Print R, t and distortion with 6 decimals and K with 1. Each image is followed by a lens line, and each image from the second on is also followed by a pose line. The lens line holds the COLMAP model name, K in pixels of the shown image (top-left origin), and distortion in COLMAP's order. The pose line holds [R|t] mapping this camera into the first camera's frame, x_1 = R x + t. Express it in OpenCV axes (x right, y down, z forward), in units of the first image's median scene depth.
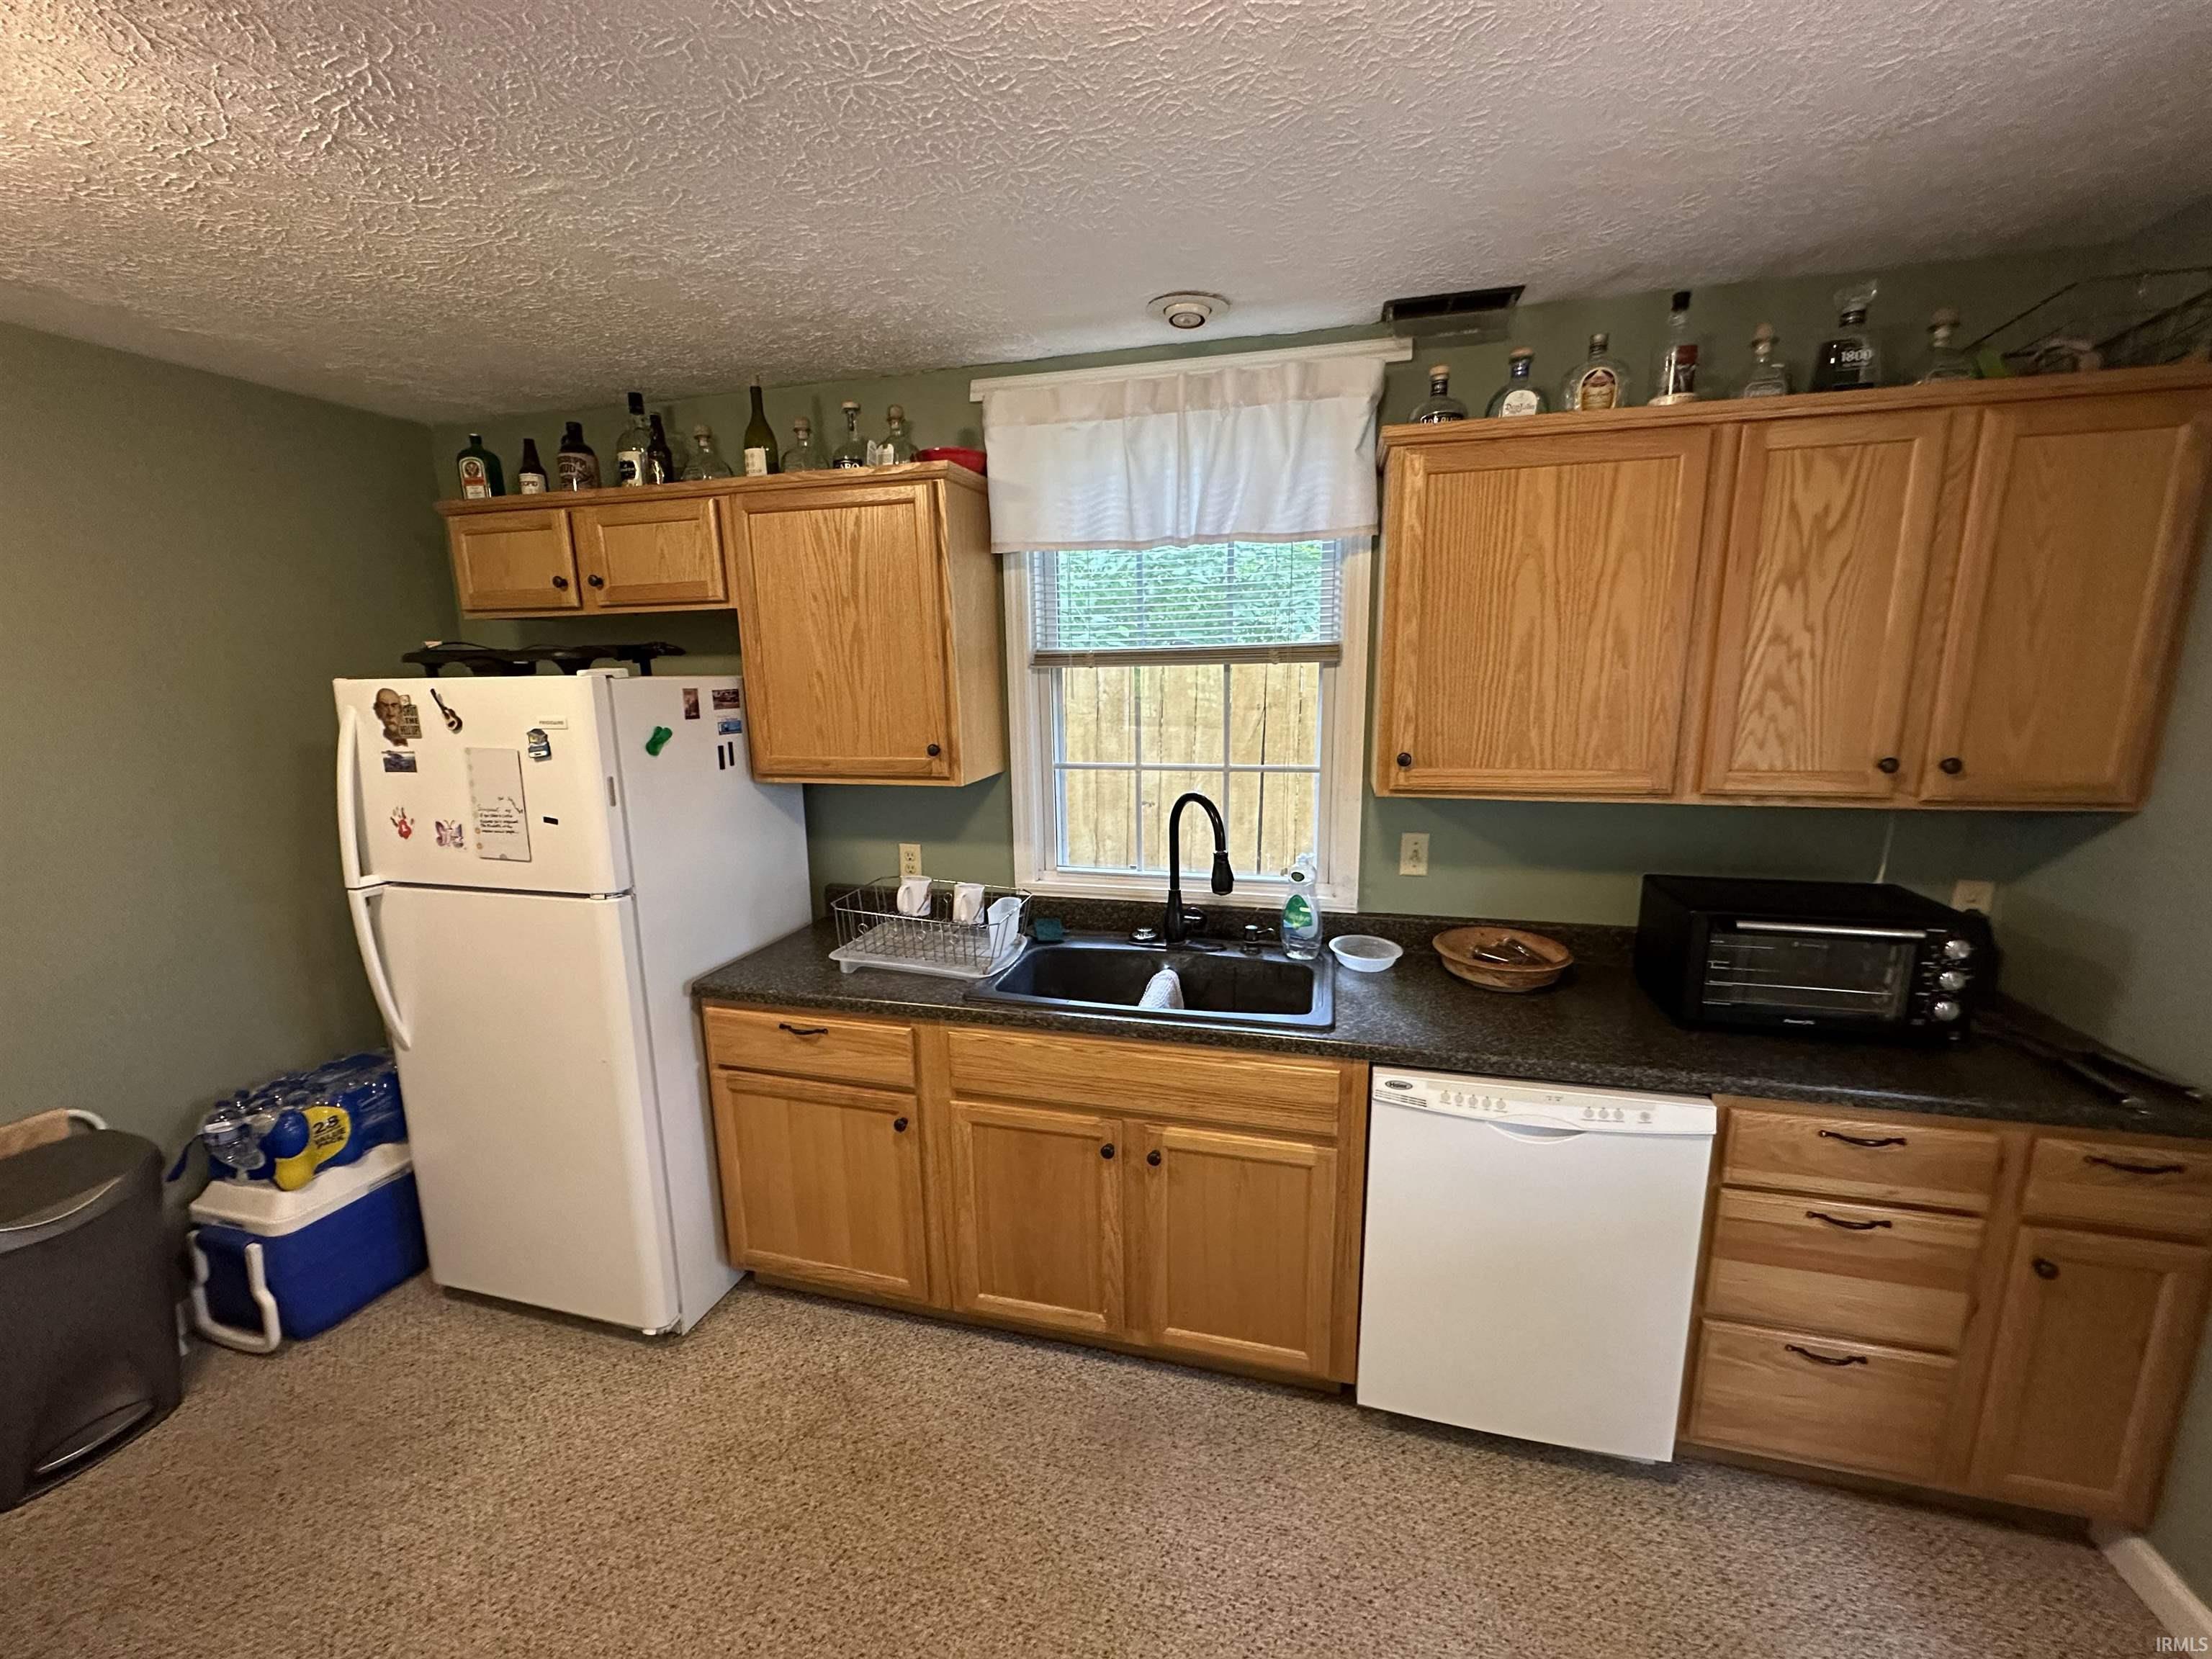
lens RADIAL K [[879.6, 0, 1106.0], [0, 879.6, 829.5], [0, 0, 1]] dist [-0.002378, 0.000120]
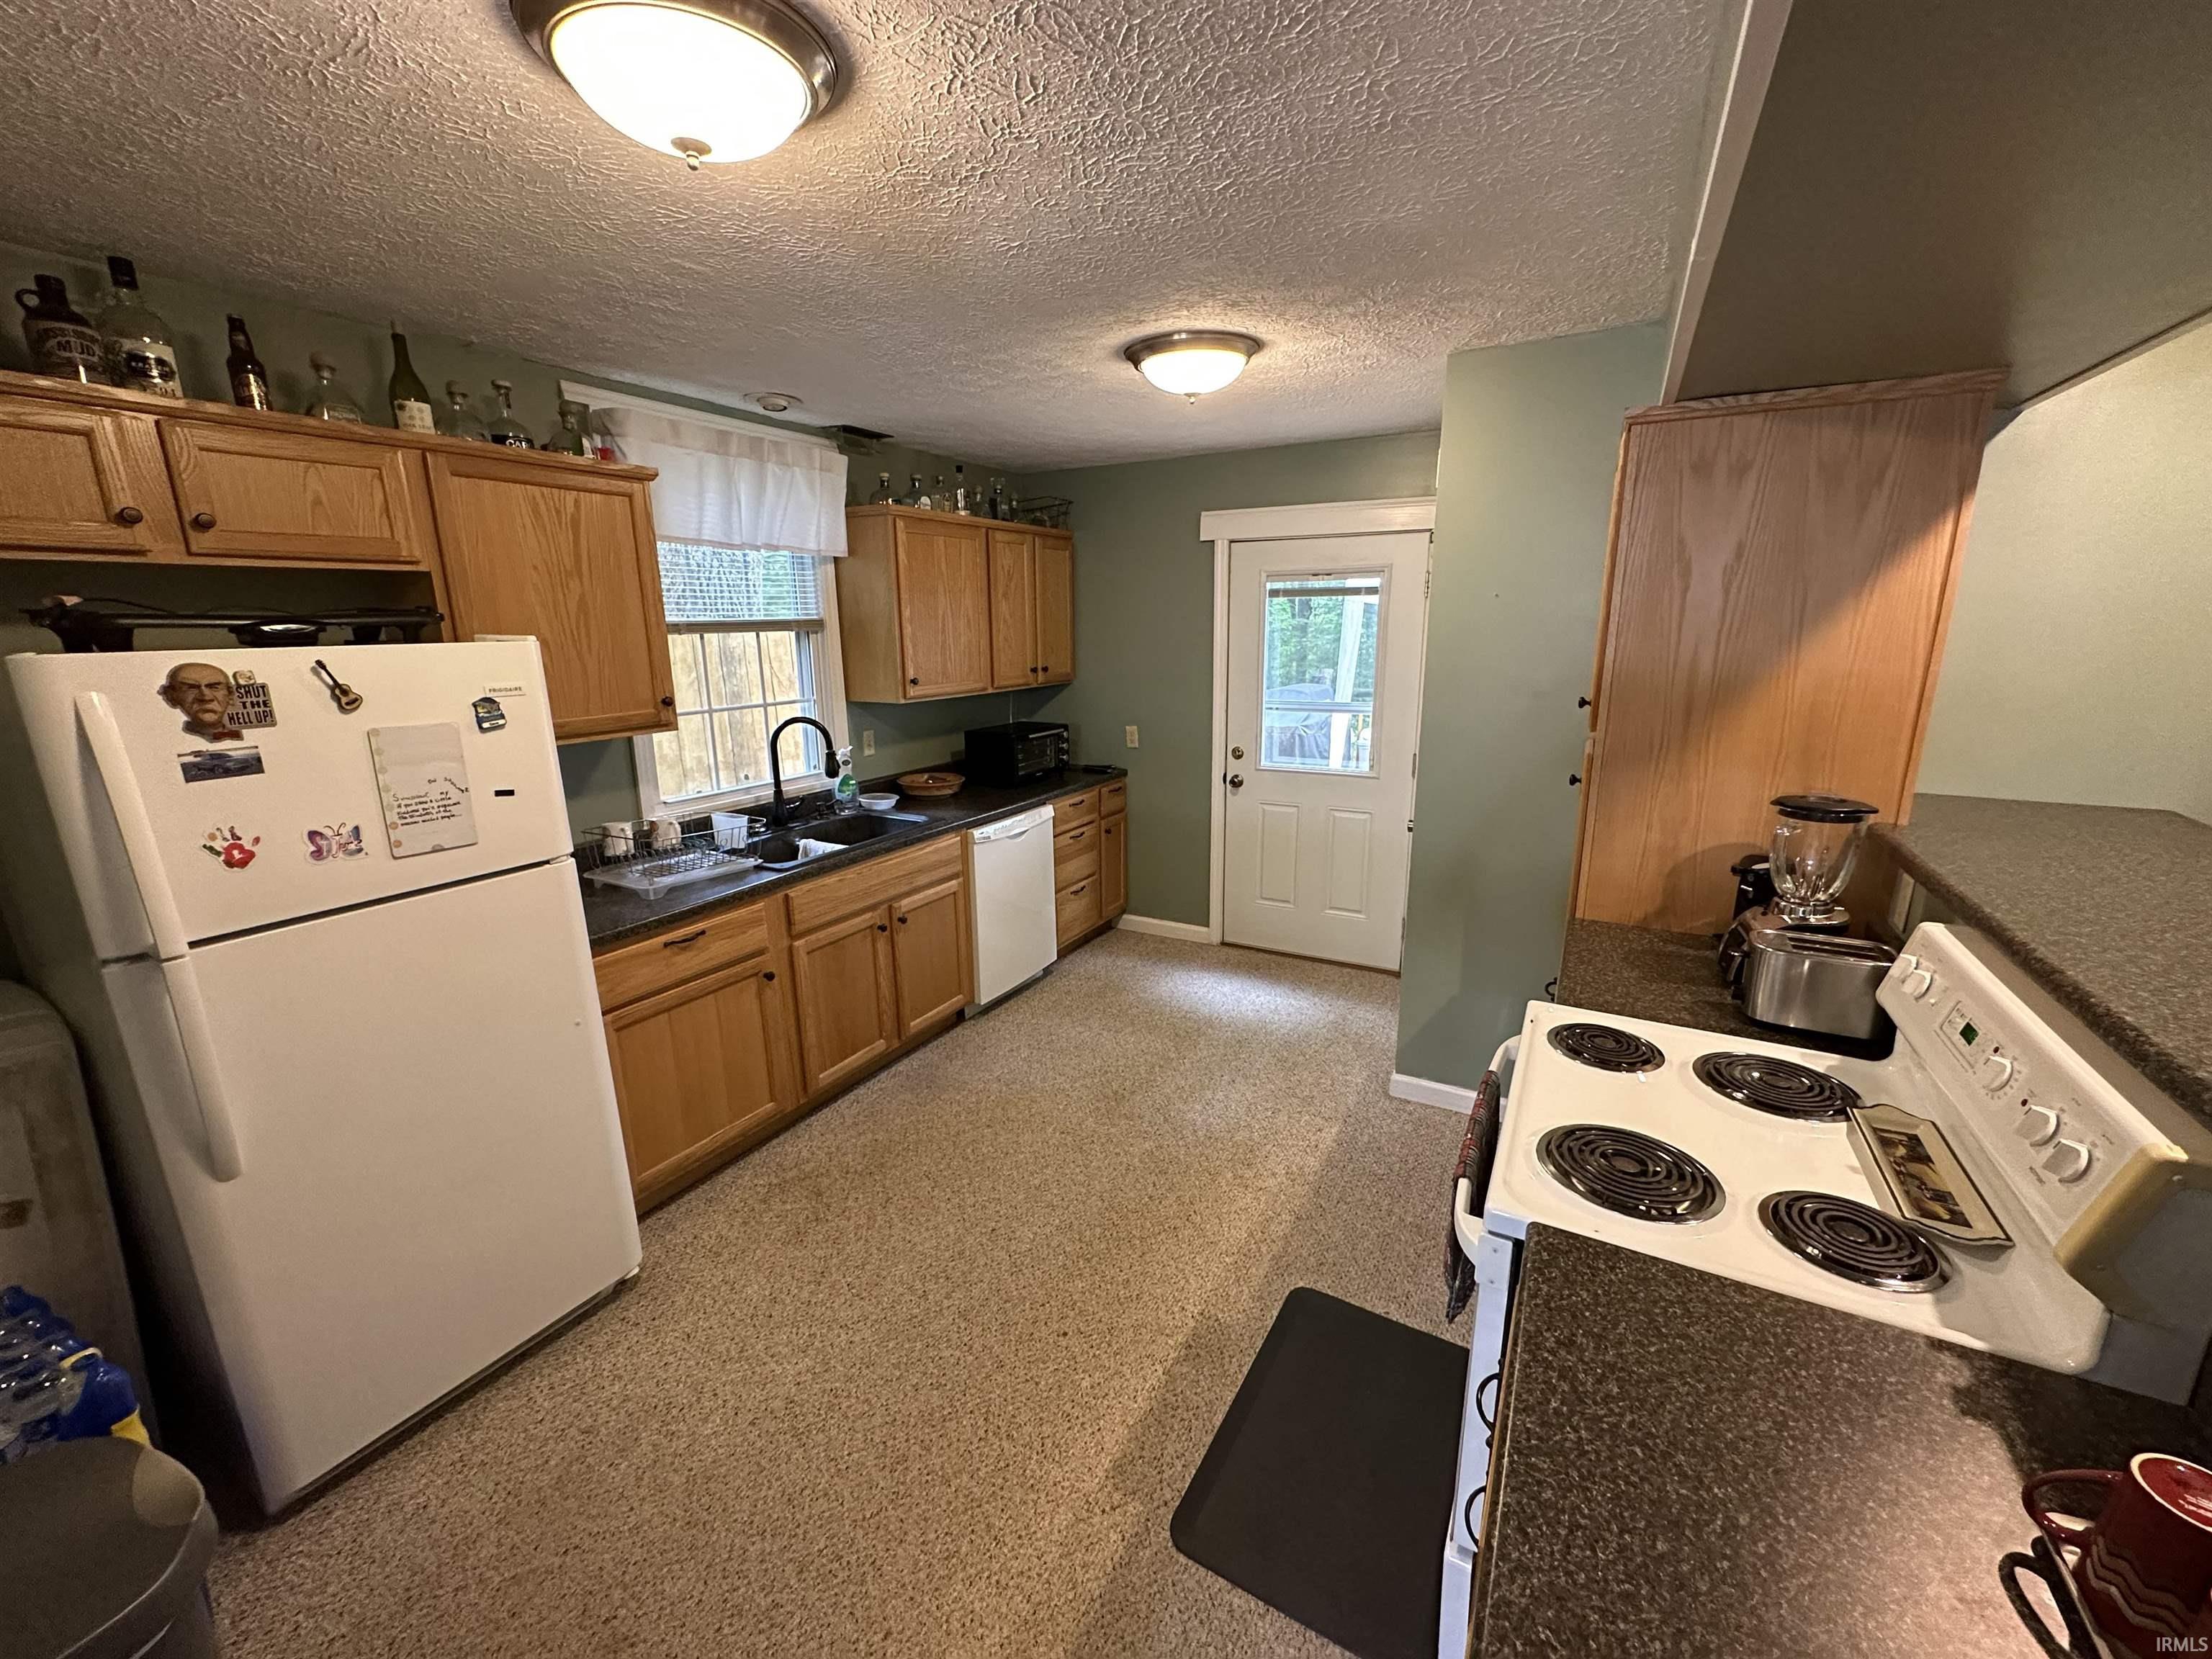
lens RADIAL K [[879.6, 0, 1106.0], [0, 879.6, 829.5], [0, 0, 1]] dist [-0.002378, 0.000120]
pose [[0.256179, -0.211162, 0.943283, -1.330774], [0.188984, 0.967957, 0.165360, -0.005818], [-0.947975, 0.135903, 0.287877, 0.098678]]
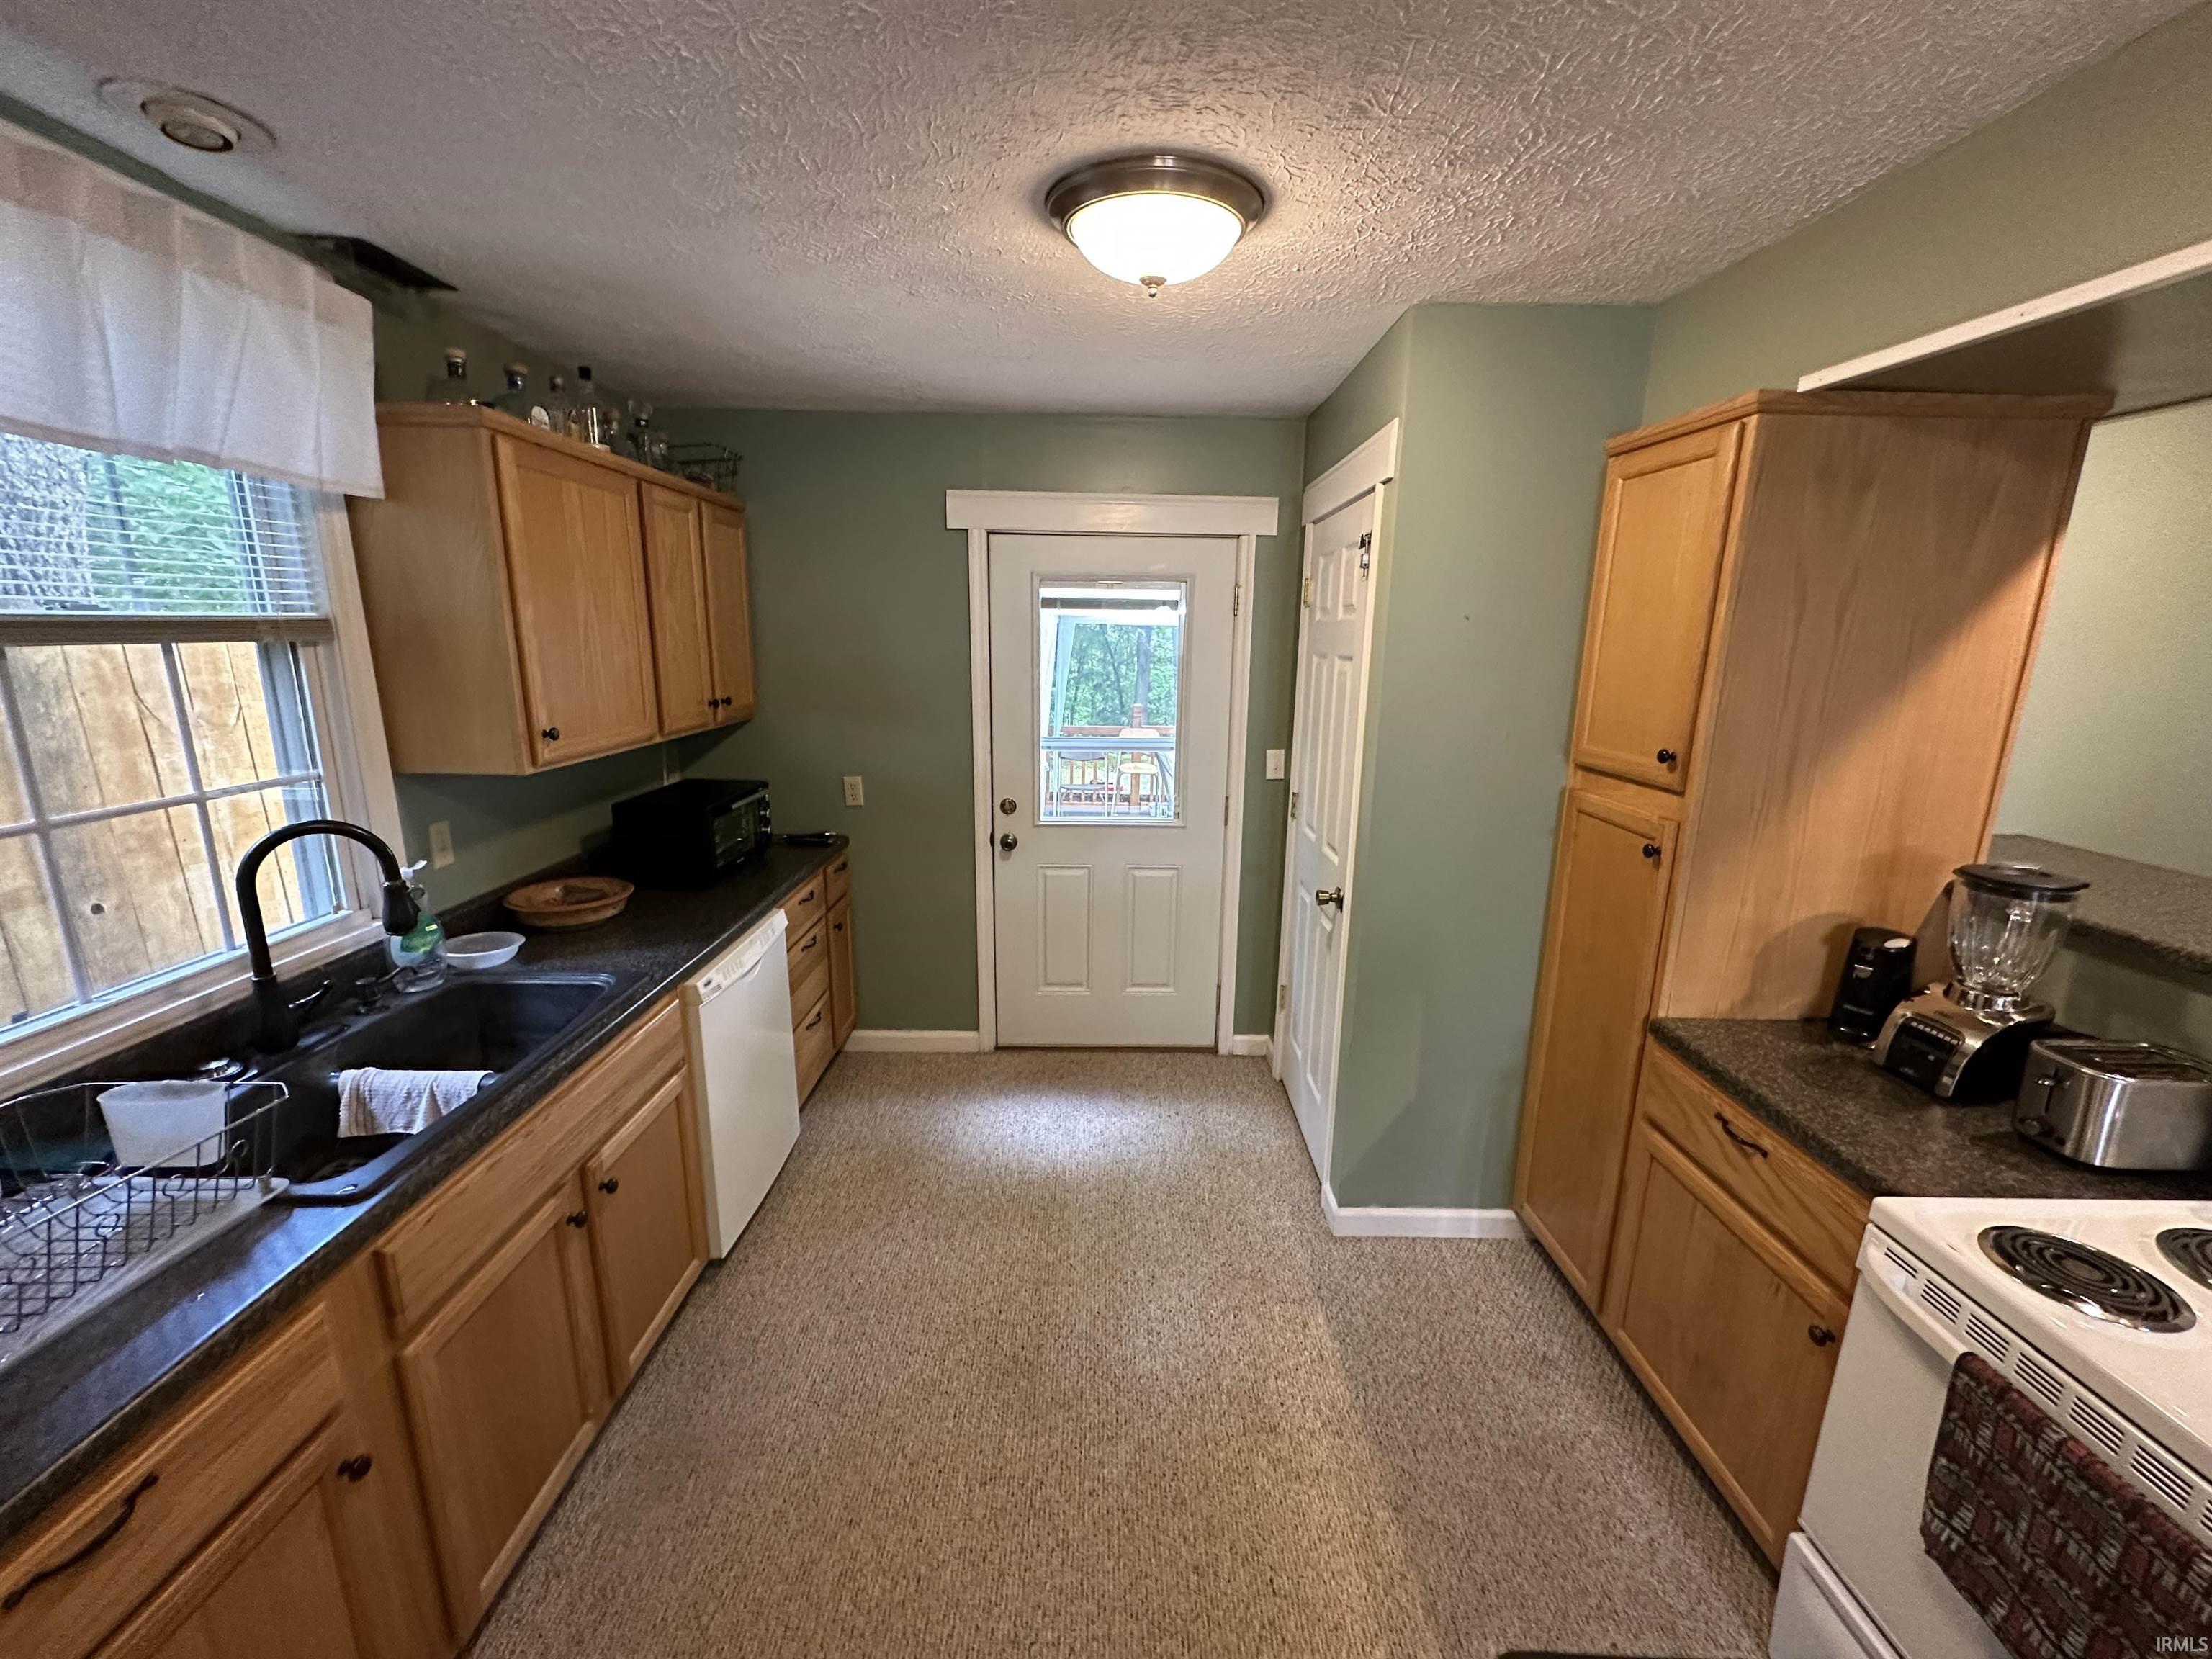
lens RADIAL K [[879.6, 0, 1106.0], [0, 879.6, 829.5], [0, 0, 1]] dist [-0.002378, 0.000120]
pose [[-0.254809, -0.200923, 0.945887, -0.811942], [0.171584, 0.953258, 0.248711, -0.112435], [-0.951647, 0.225673, -0.208424, 0.572973]]
